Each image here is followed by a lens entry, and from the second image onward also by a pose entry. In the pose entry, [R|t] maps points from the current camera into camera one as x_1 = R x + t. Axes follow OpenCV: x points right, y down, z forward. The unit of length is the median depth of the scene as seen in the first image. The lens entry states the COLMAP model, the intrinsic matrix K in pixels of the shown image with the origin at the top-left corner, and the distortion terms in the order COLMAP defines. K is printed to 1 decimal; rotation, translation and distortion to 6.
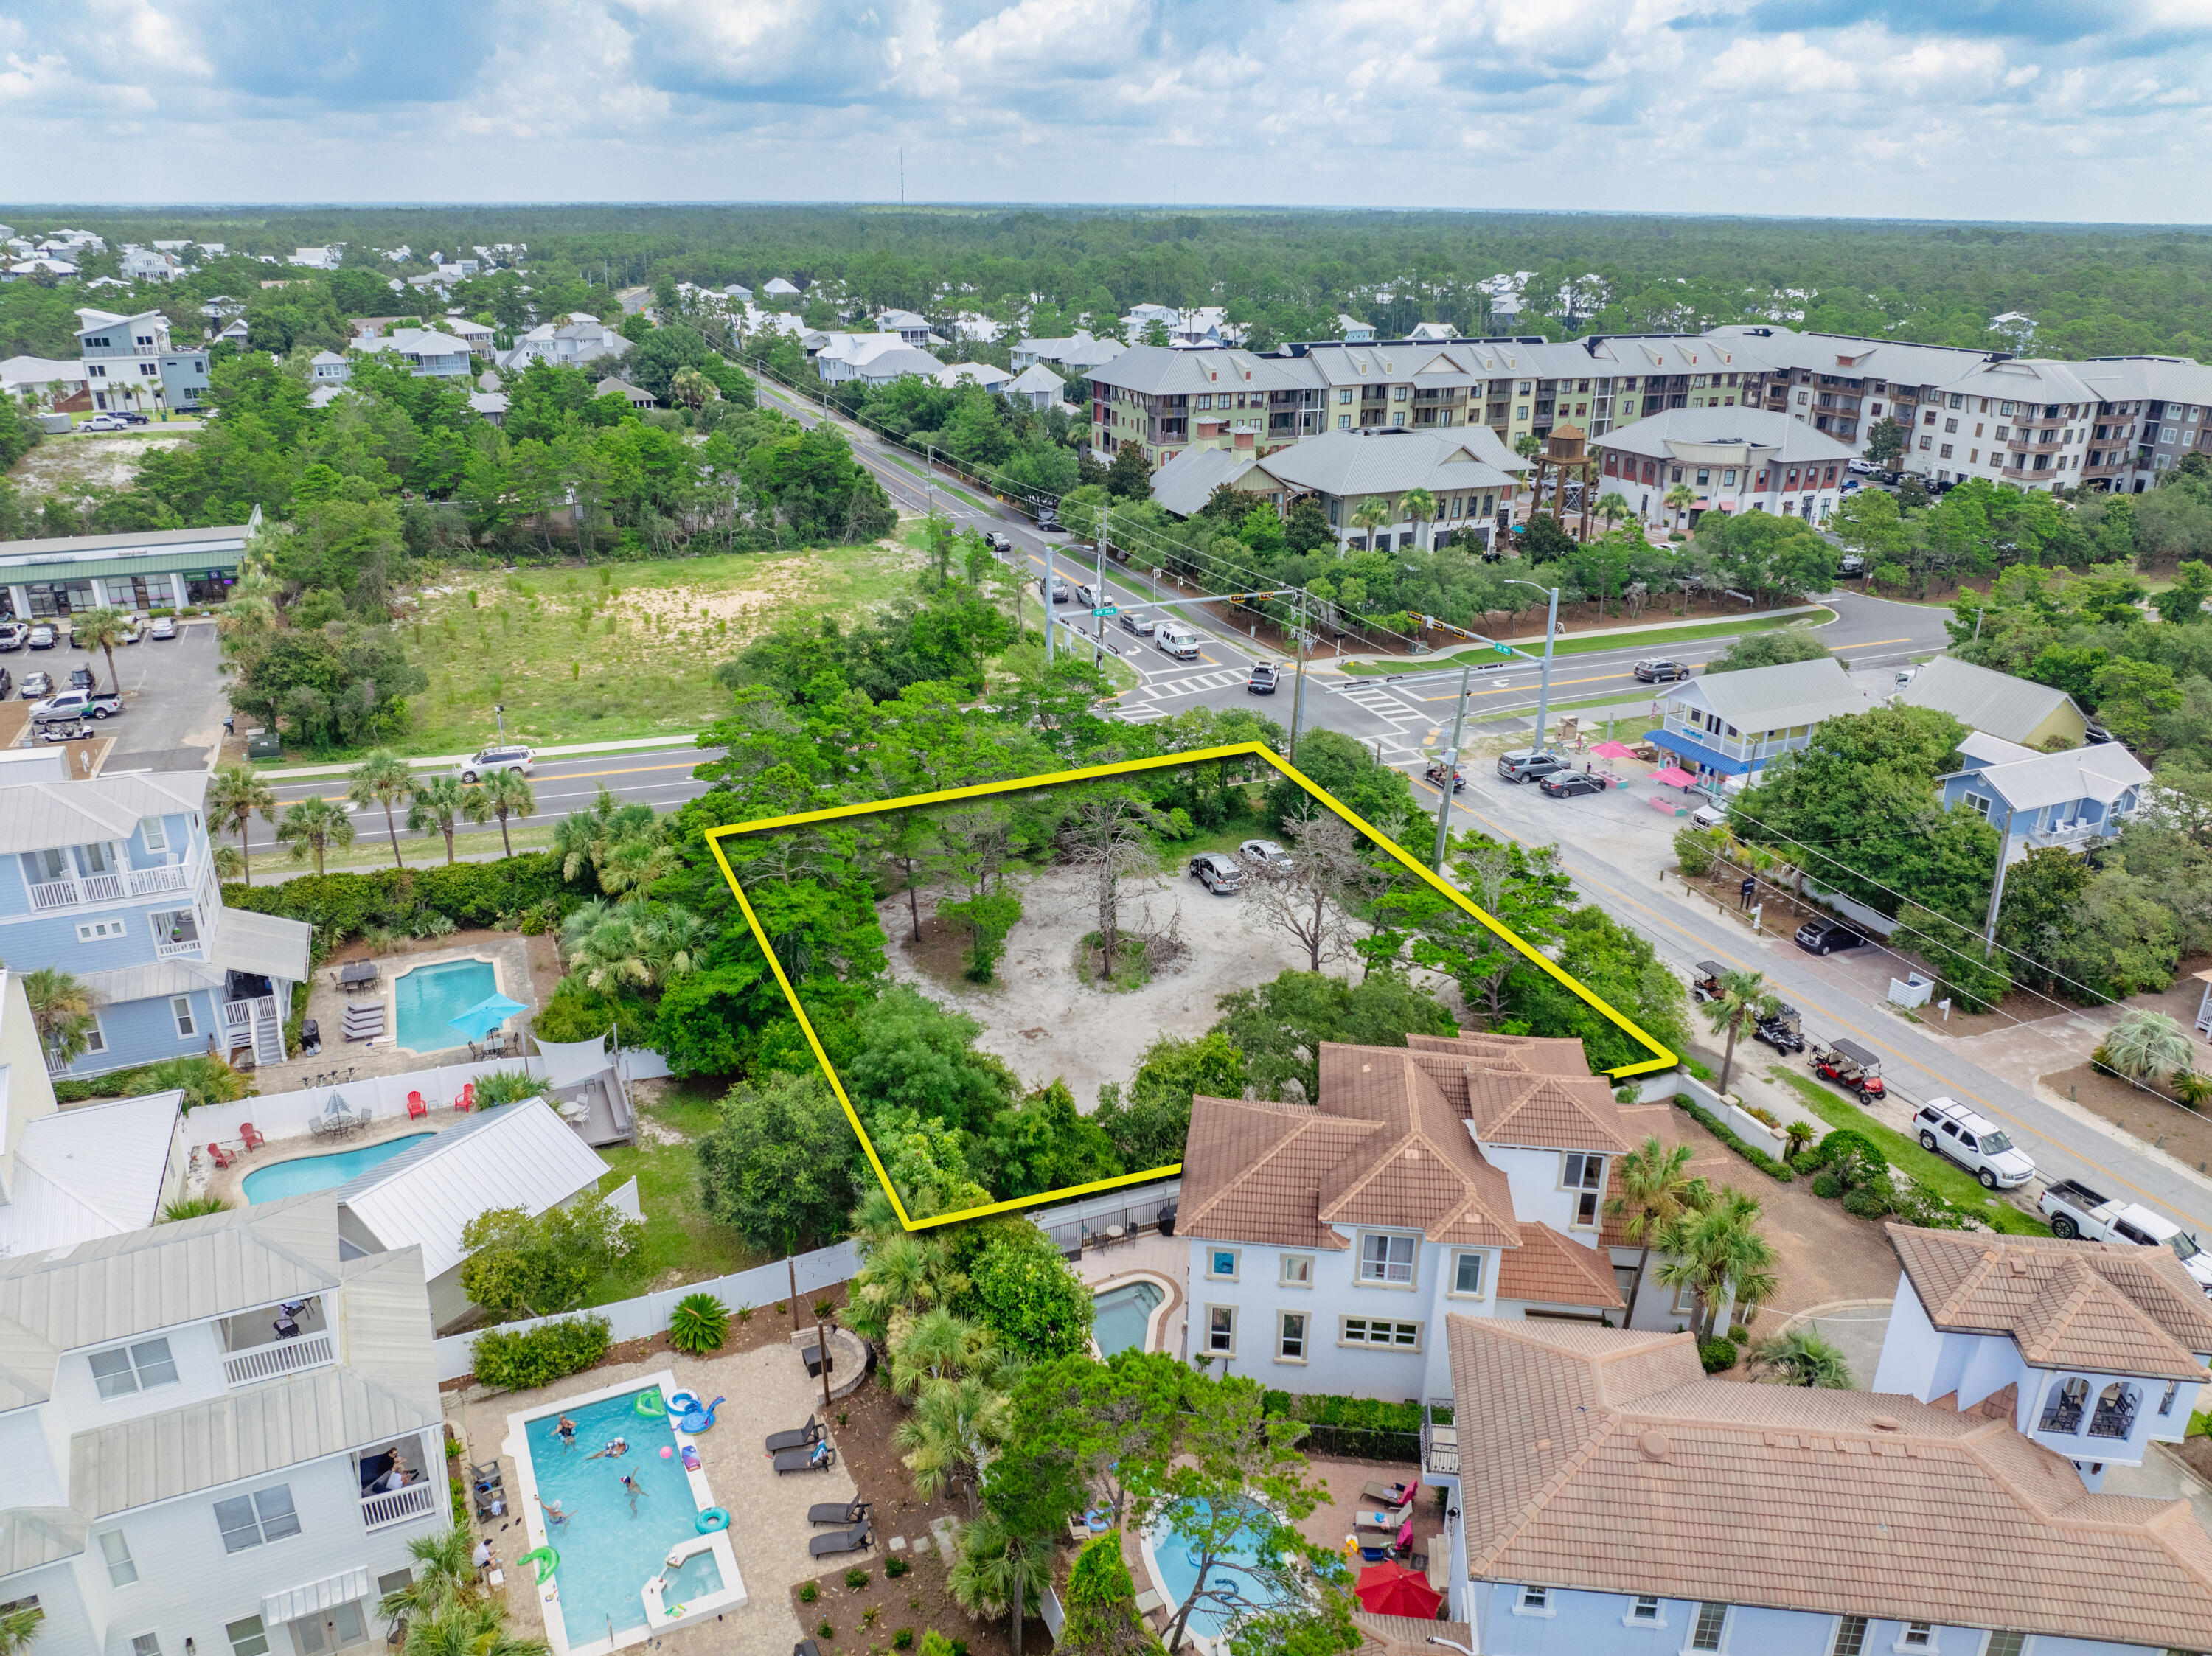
lens RADIAL K [[1555.0, 0, 1113.9], [0, 1555.0, 825.9], [0, 0, 1]] dist [-0.059878, 0.029143]
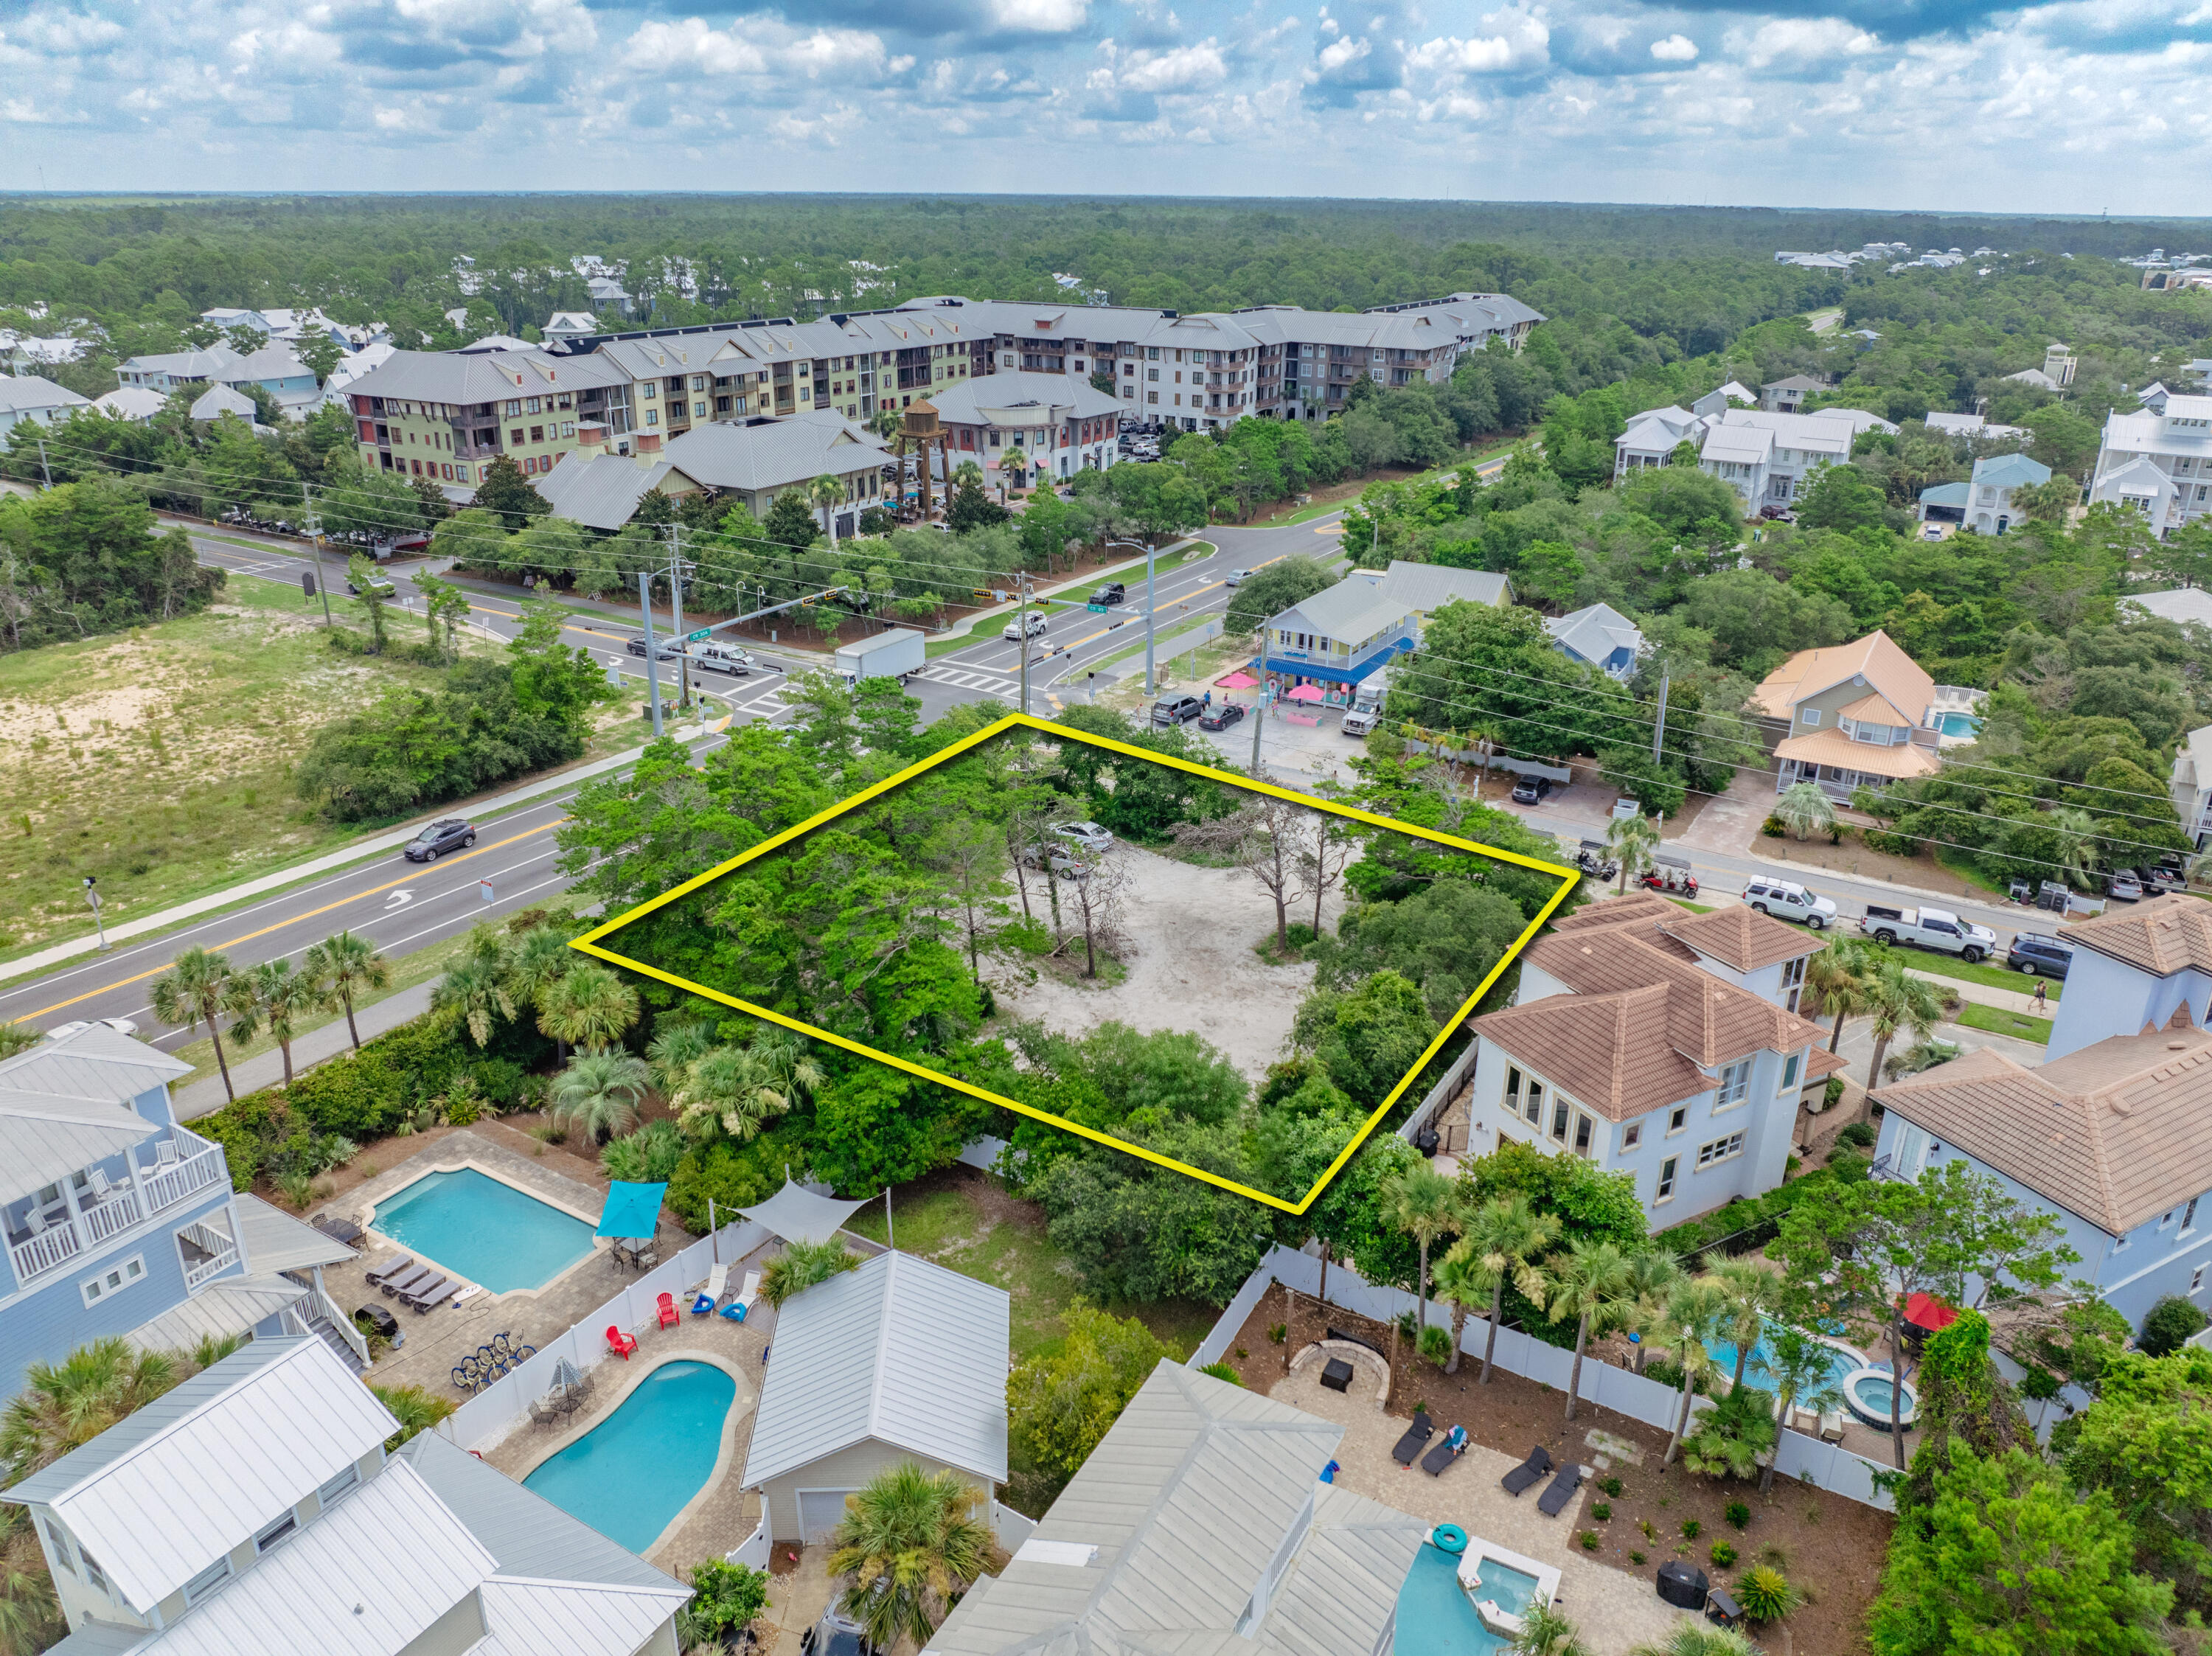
lens RADIAL K [[1555.0, 0, 1106.7], [0, 1555.0, 833.7], [0, 0, 1]] dist [-0.059878, 0.029143]
pose [[0.811705, -0.221467, 0.540452, -0.190588], [0.212949, 0.973845, 0.079235, -0.025125], [-0.543864, 0.050774, 0.837636, 0.058187]]
